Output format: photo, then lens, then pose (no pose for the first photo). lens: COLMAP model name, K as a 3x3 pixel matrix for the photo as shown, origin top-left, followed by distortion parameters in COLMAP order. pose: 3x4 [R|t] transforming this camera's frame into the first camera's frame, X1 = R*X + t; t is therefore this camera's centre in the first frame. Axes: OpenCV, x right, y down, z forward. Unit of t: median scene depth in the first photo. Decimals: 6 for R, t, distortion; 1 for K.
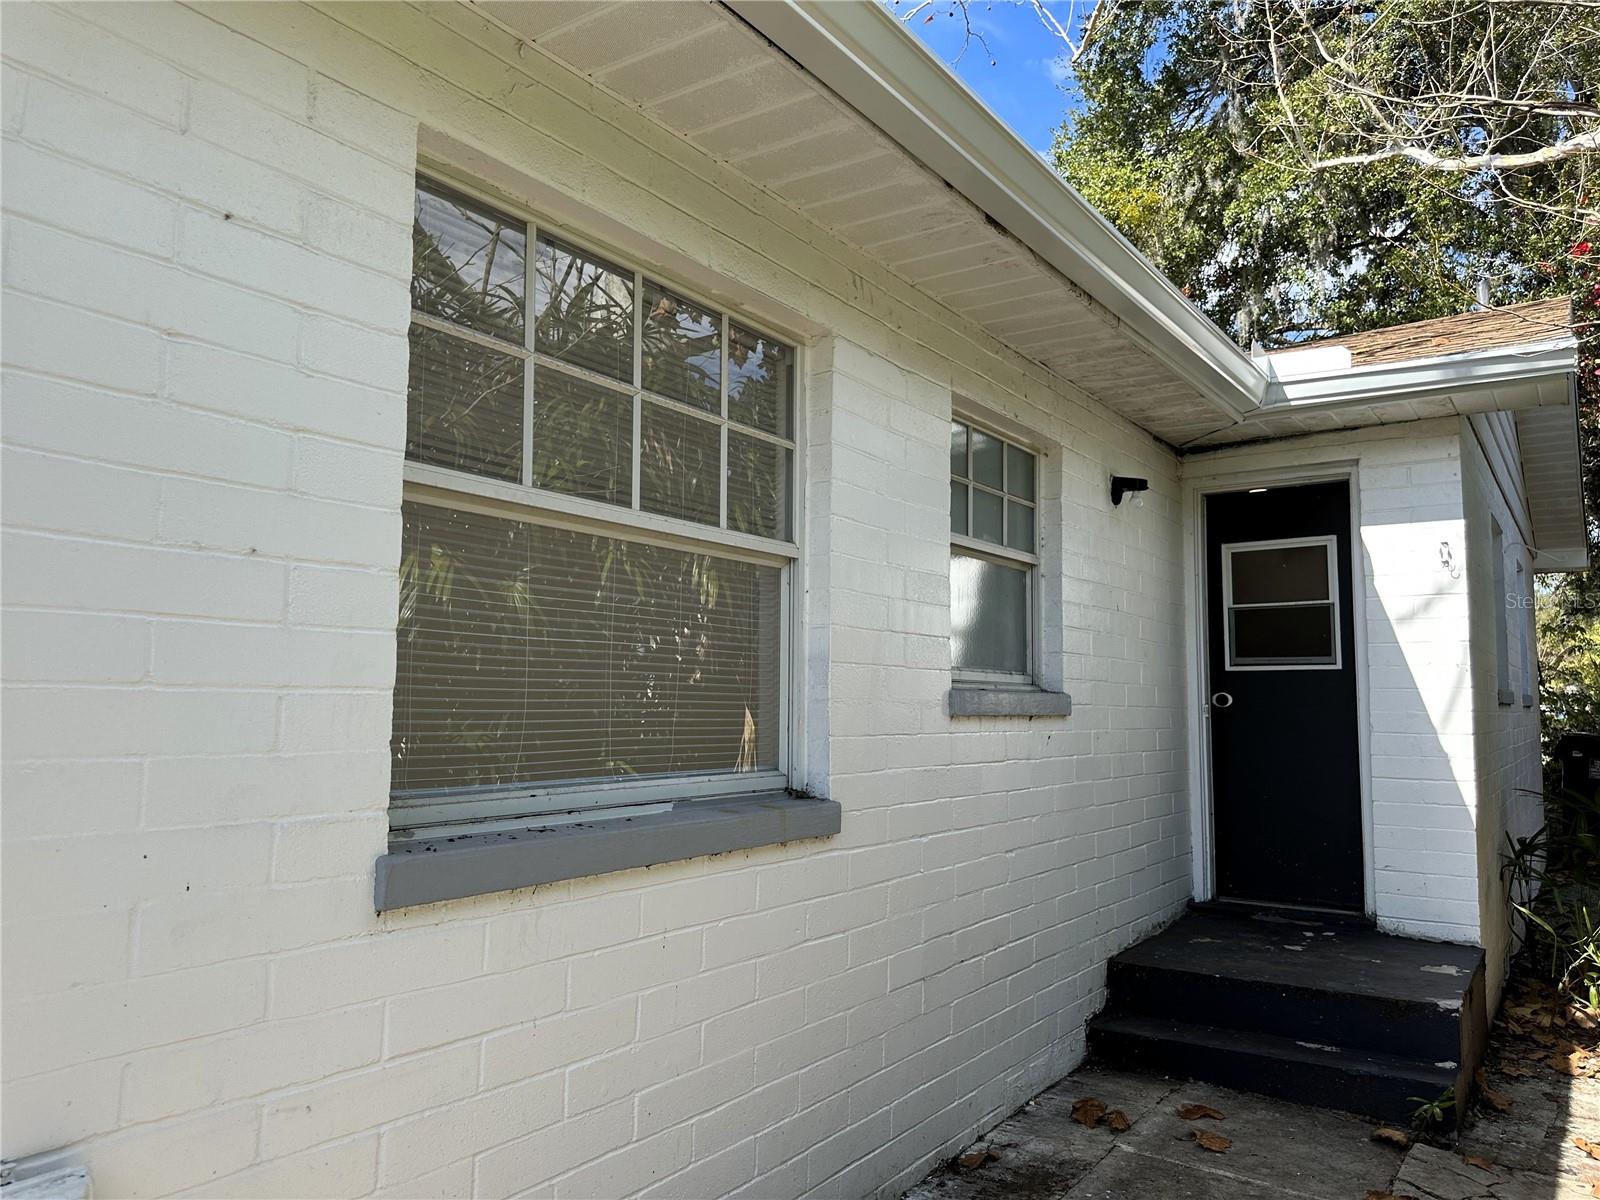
lens RADIAL K [[1102.3, 0, 820.3], [0, 1102.3, 595.7], [0, 0, 1]] dist [0.062226, -0.060478]
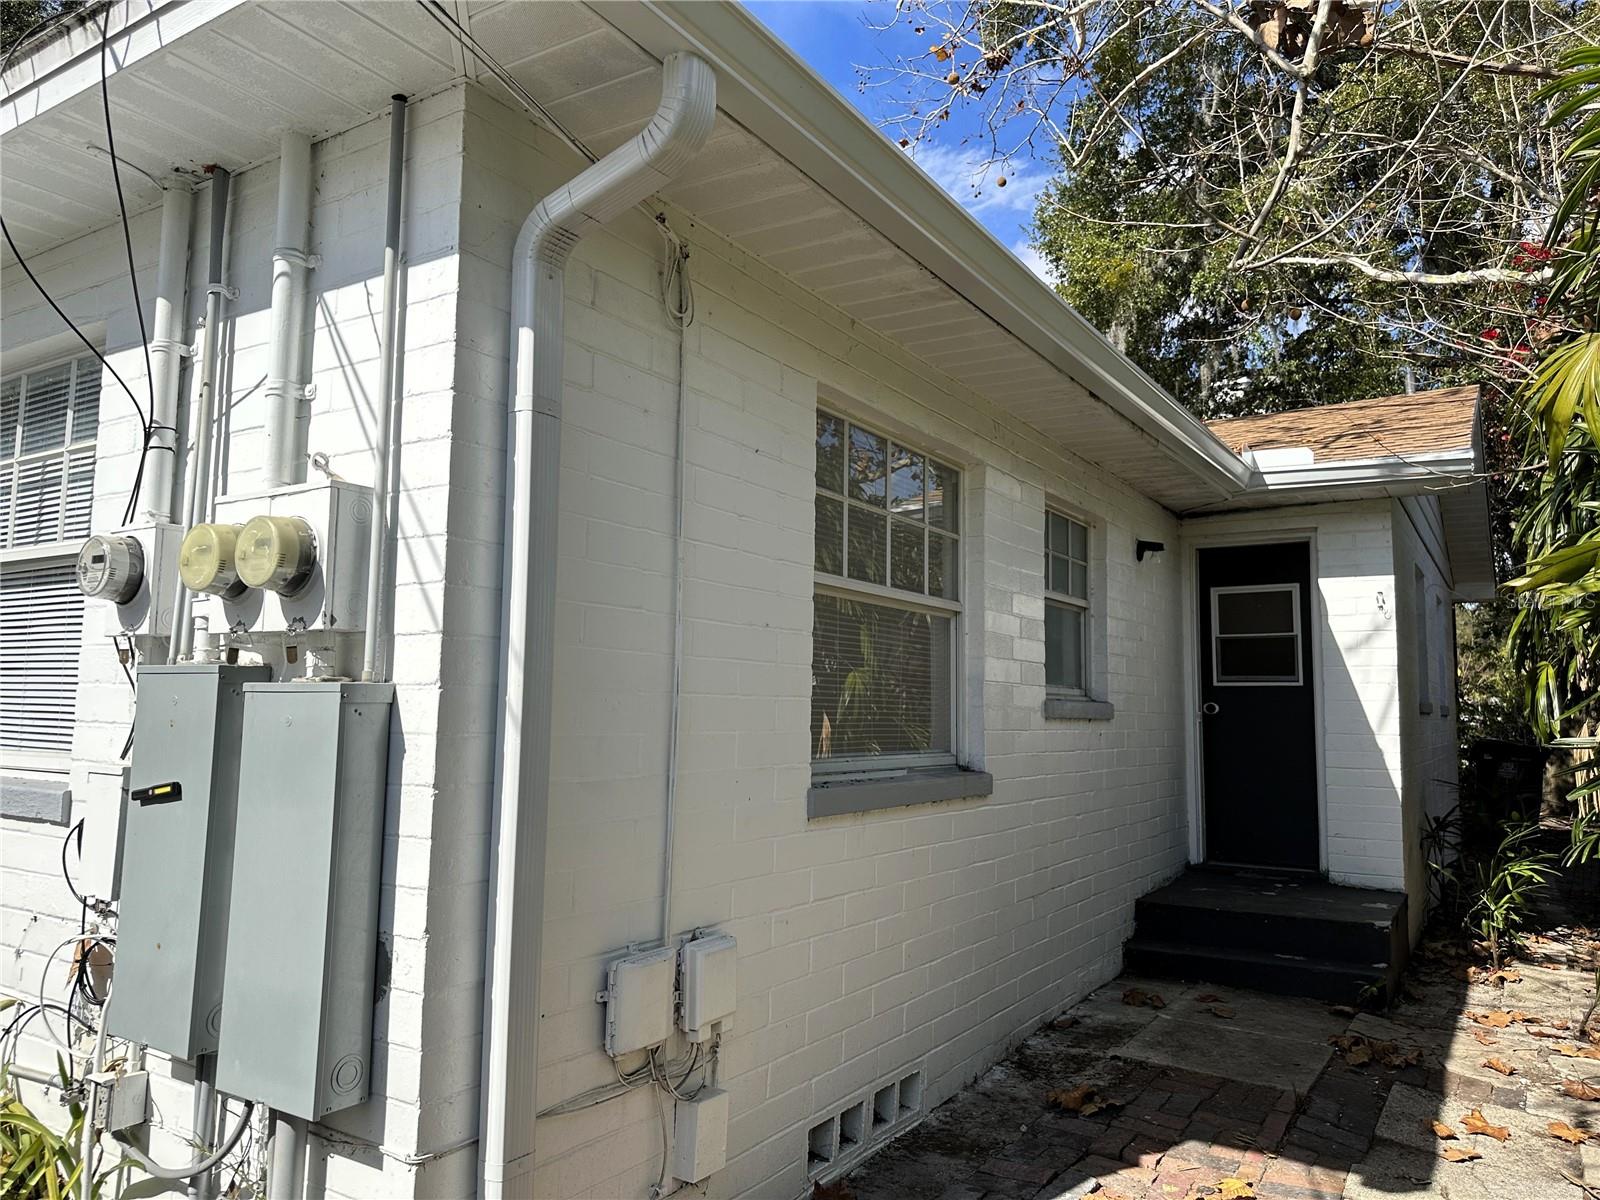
lens RADIAL K [[1140.9, 0, 813.0], [0, 1140.9, 596.3], [0, 0, 1]] dist [0.117033, -0.156576]
pose [[0.998256, 0.007909, 0.058503, -0.221261], [-0.007644, 0.999959, -0.004755, -0.032769], [-0.058539, 0.004300, 0.998276, -0.386776]]
